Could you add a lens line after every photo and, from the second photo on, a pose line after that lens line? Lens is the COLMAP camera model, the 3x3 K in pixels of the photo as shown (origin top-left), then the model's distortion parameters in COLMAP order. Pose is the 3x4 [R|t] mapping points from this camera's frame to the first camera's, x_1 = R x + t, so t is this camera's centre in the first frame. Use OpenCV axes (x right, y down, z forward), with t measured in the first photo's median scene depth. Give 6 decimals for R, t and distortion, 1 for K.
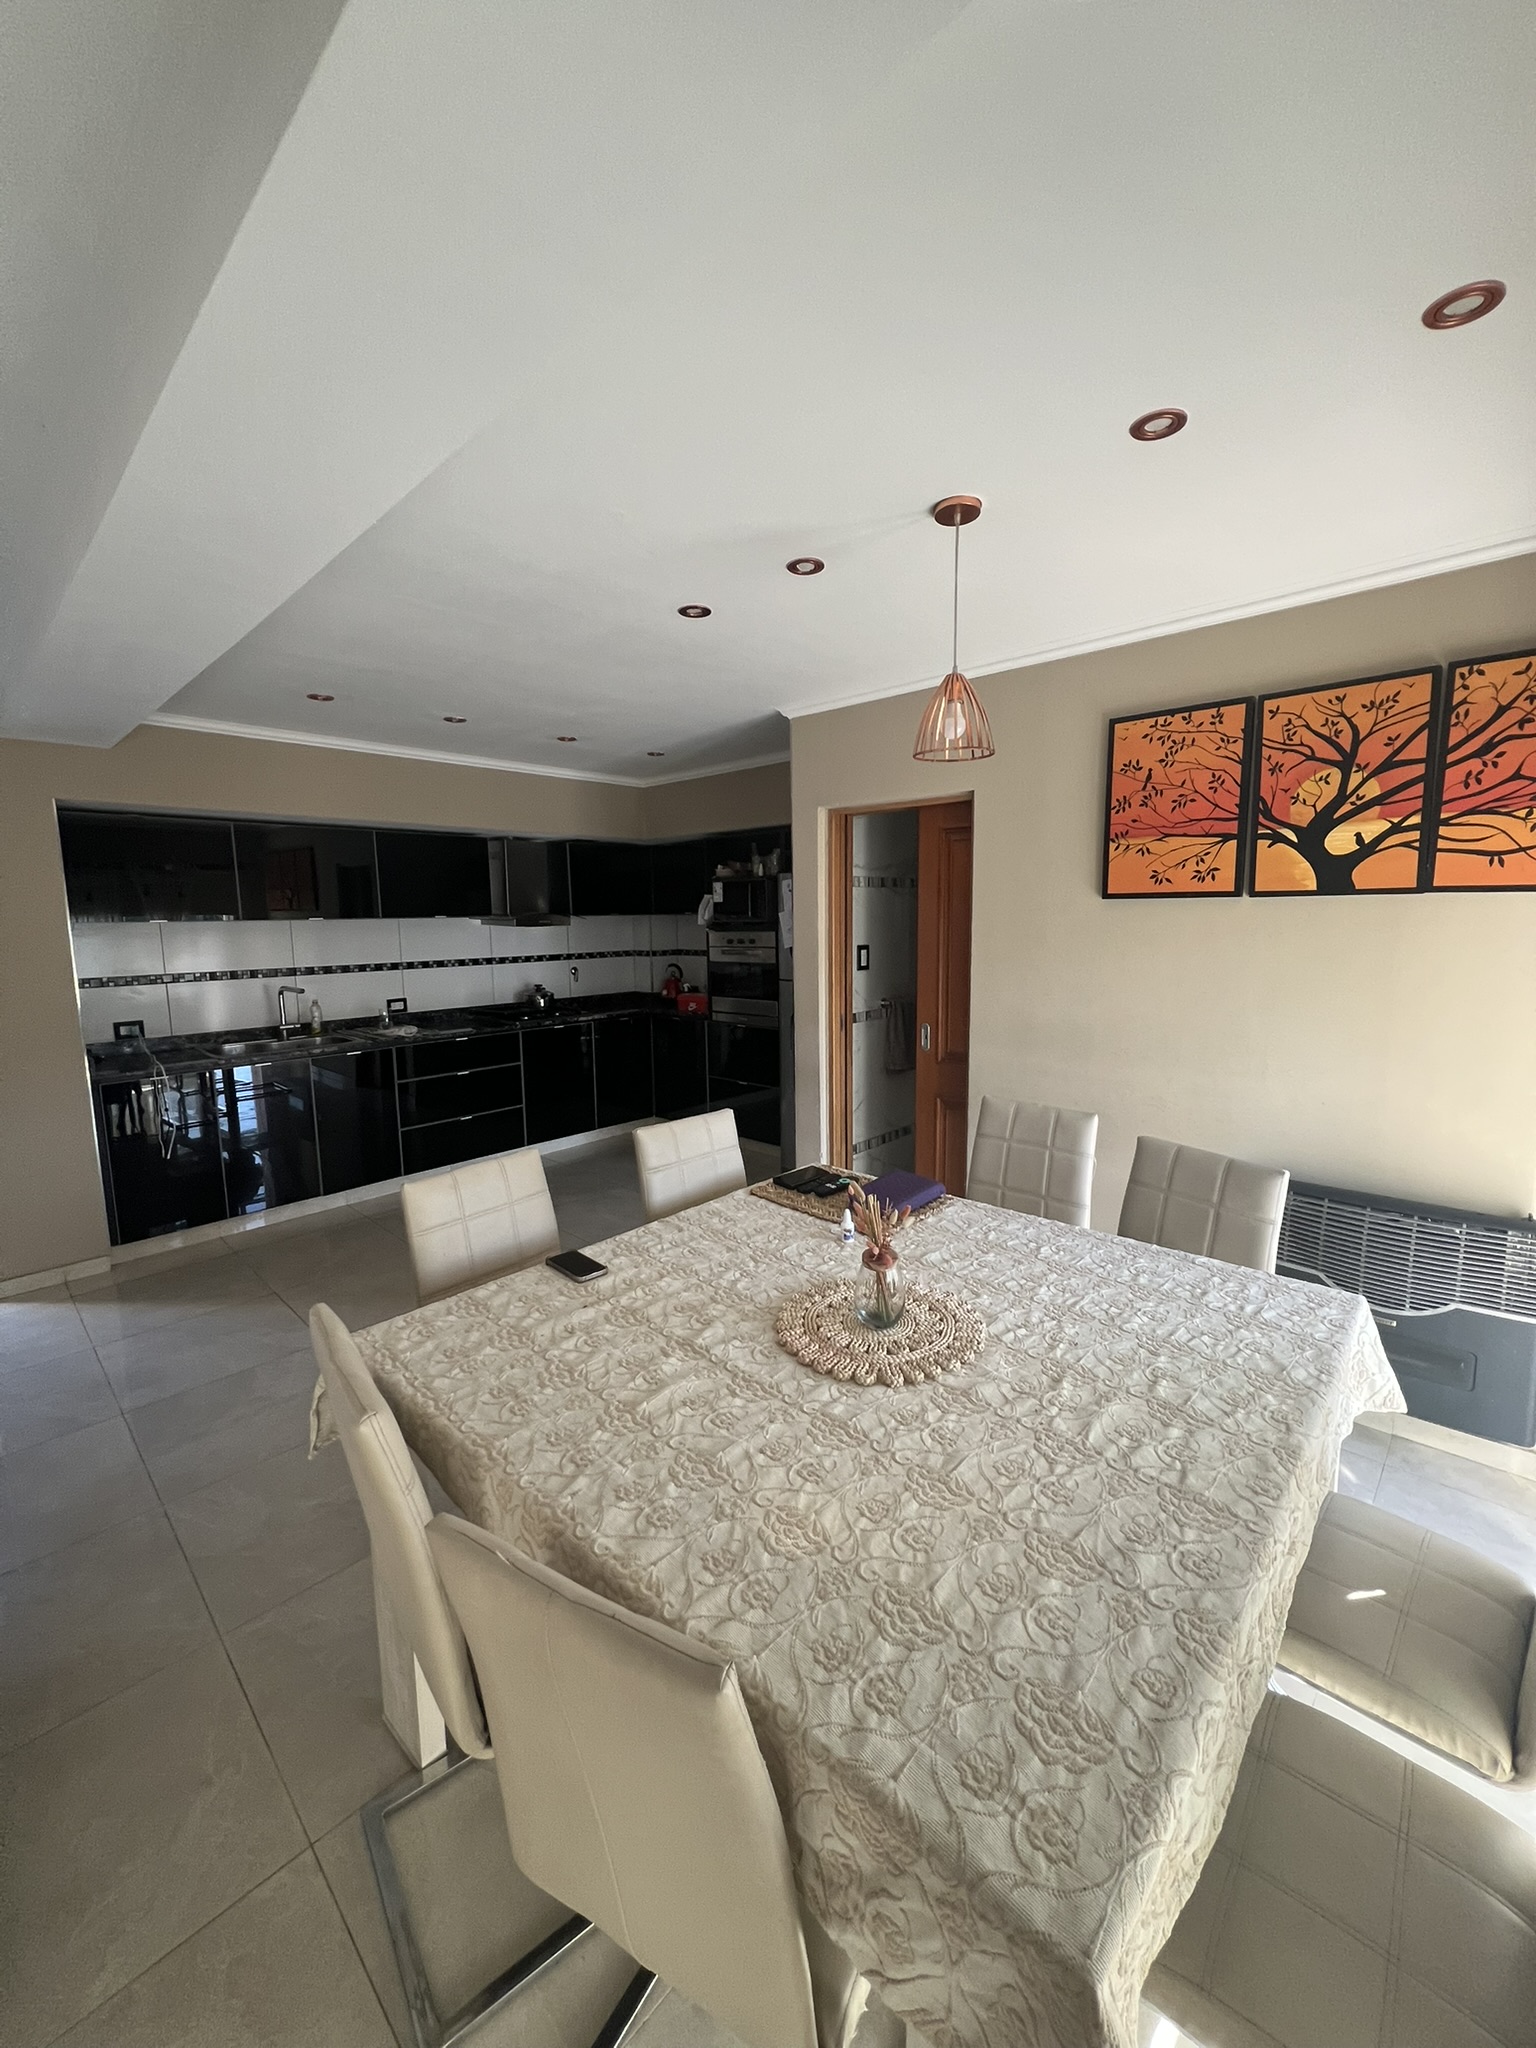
lens RADIAL K [[818.7, 0, 768.5], [0, 818.7, 1020.1], [0, 0, 1]] dist [-0.000097, -0.000040]
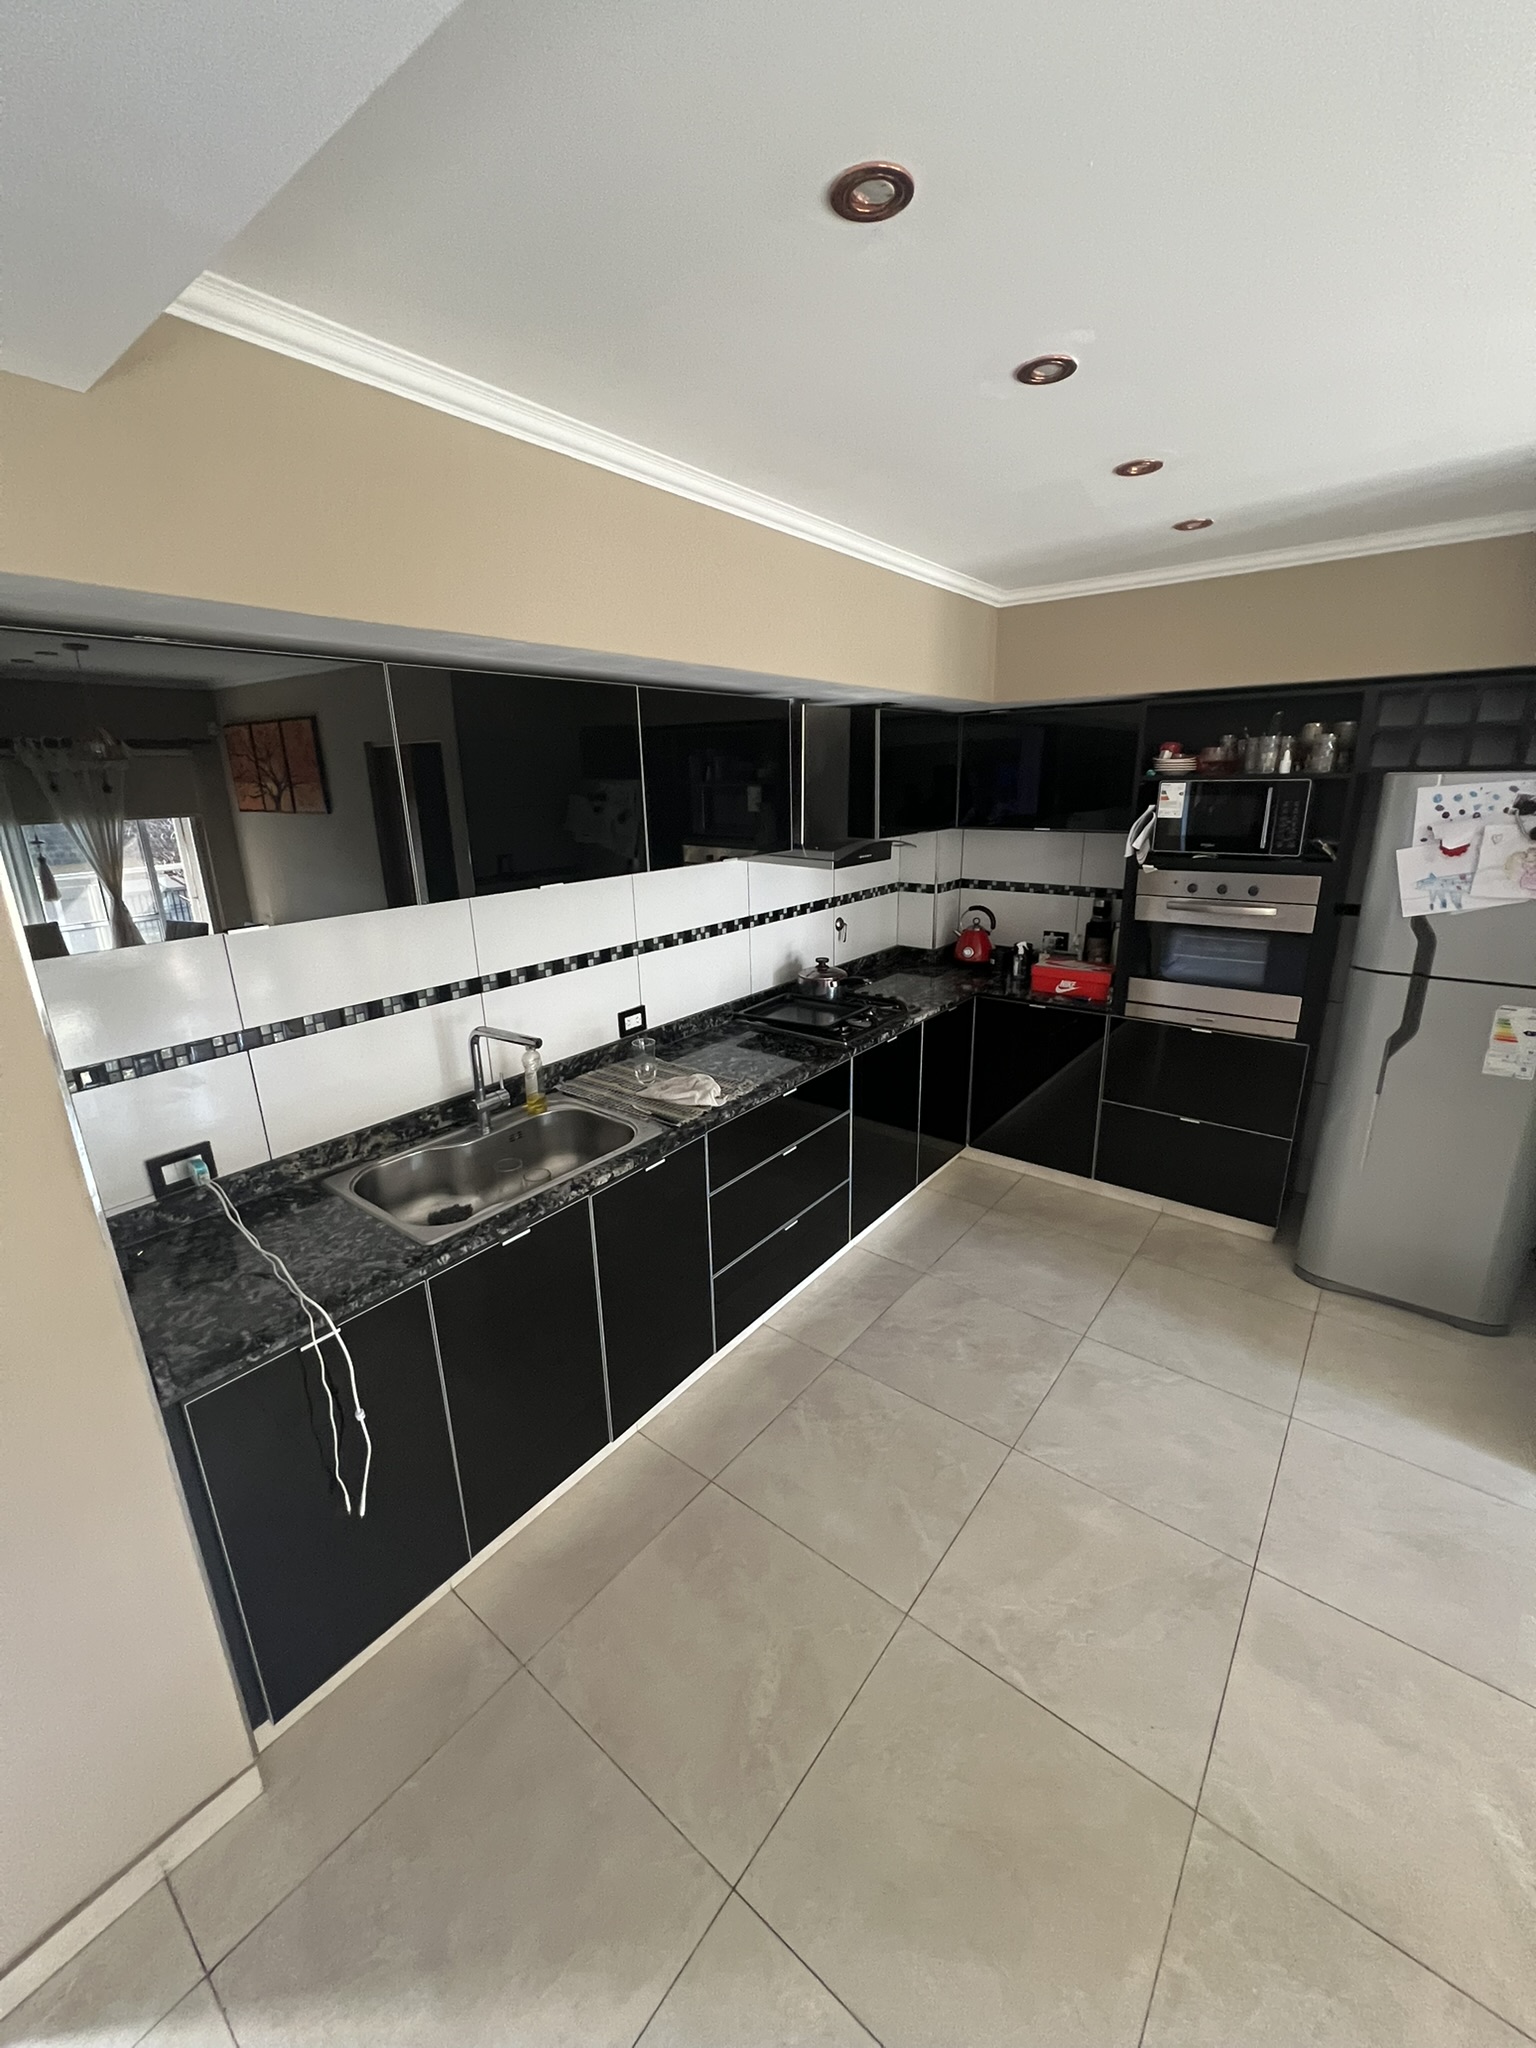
lens RADIAL K [[818.7, 0, 768.5], [0, 818.7, 1020.1], [0, 0, 1]] dist [-0.000097, -0.000040]
pose [[0.995886, -0.032284, 0.084674, -0.405092], [0.018500, 0.987141, 0.158781, -0.102881], [-0.088711, -0.156561, 0.983676, 0.447129]]
